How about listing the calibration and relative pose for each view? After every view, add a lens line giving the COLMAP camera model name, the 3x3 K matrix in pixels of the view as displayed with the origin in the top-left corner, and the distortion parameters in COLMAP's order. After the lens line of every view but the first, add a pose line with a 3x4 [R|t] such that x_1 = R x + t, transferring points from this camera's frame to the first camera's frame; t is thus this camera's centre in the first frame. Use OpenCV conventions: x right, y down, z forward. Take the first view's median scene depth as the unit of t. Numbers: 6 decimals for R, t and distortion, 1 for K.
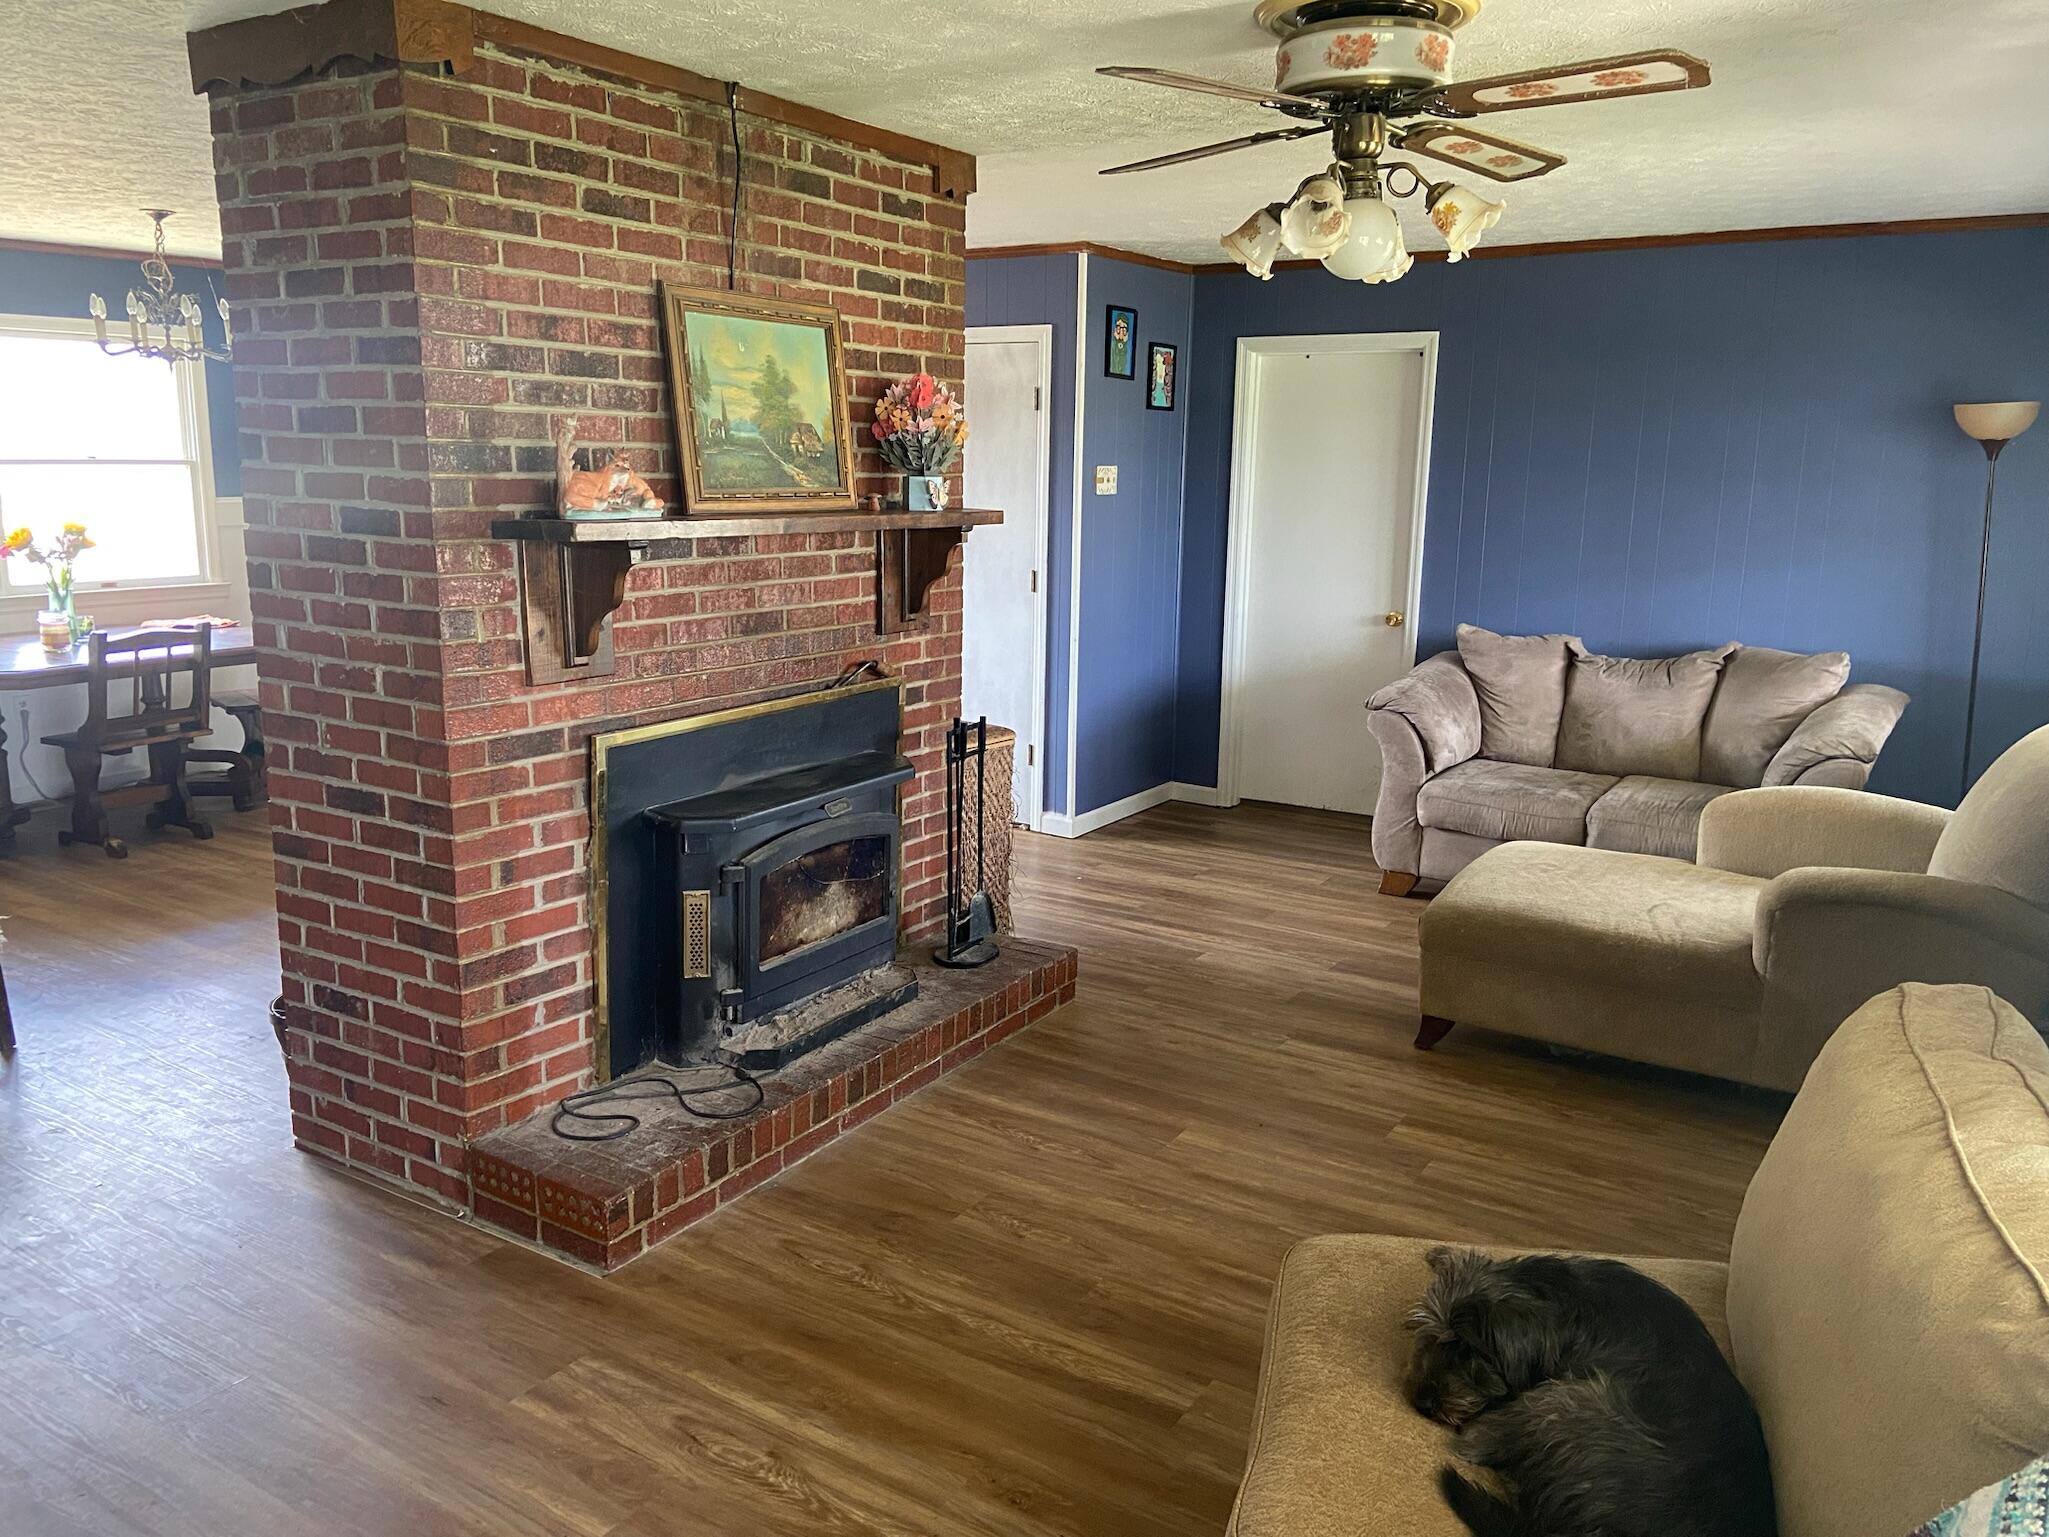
lens RADIAL K [[1539.0, 0, 1010.9], [0, 1539.0, 770.1], [0, 0, 1]] dist [0.130791, -0.161238]
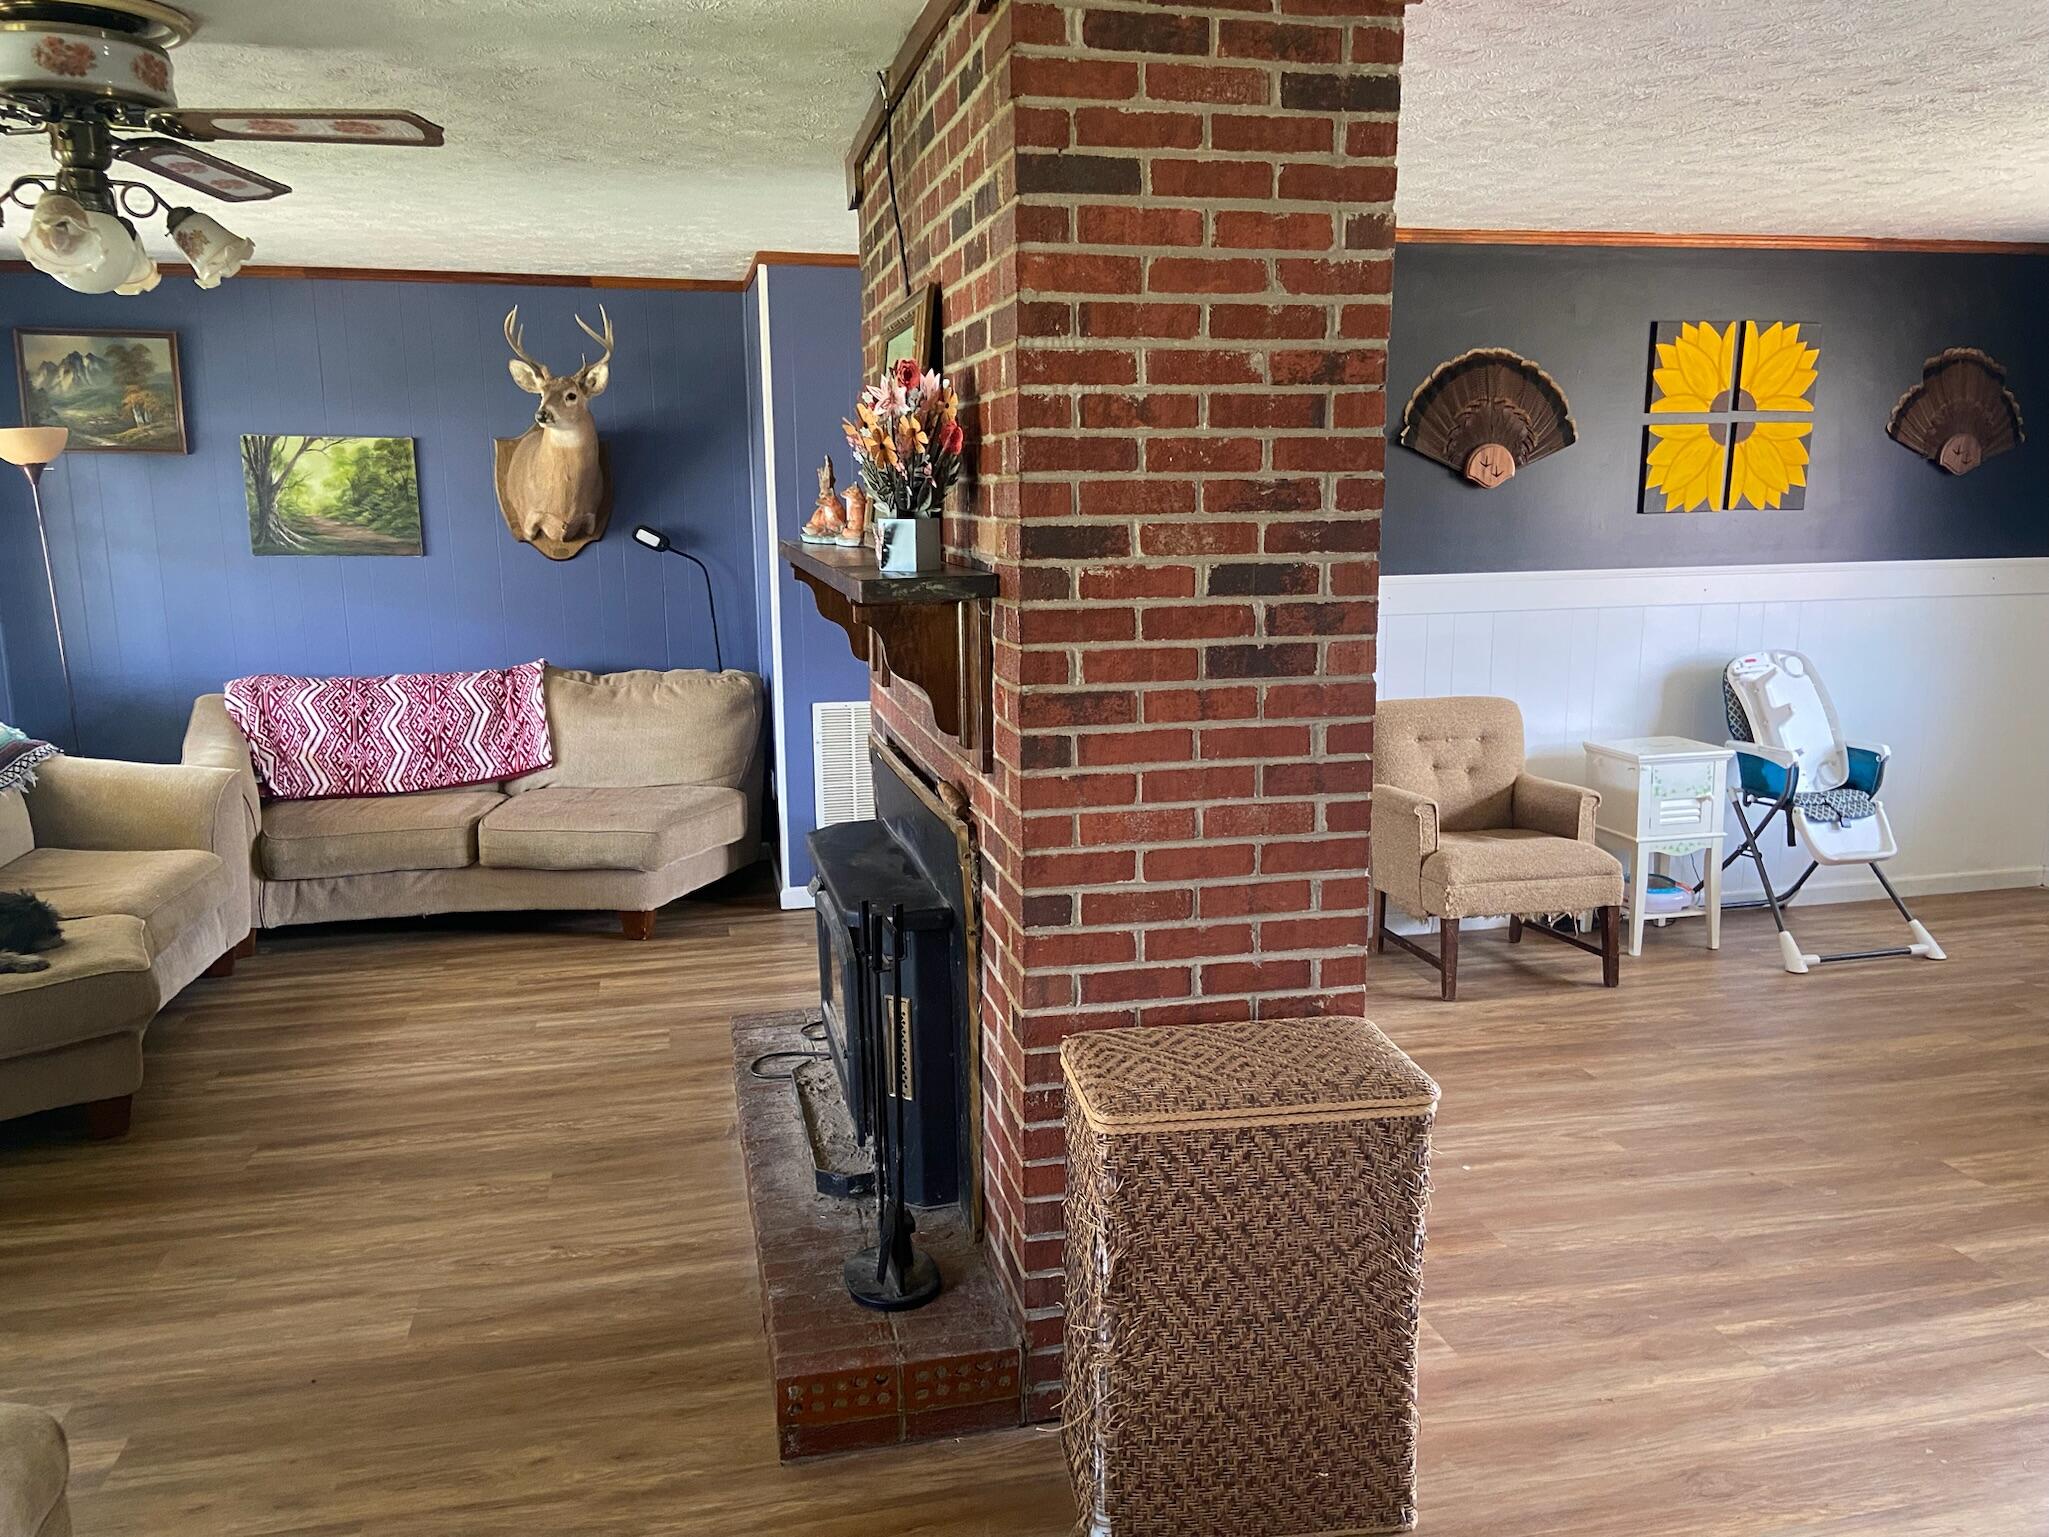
lens RADIAL K [[1539.0, 0, 1010.9], [0, 1539.0, 770.1], [0, 0, 1]] dist [0.130791, -0.161238]
pose [[-0.699389, 0.119591, -0.704665, 0.479984], [-0.149893, 0.939437, 0.308206, -0.366096], [0.698846, 0.321181, -0.639106, 1.837235]]
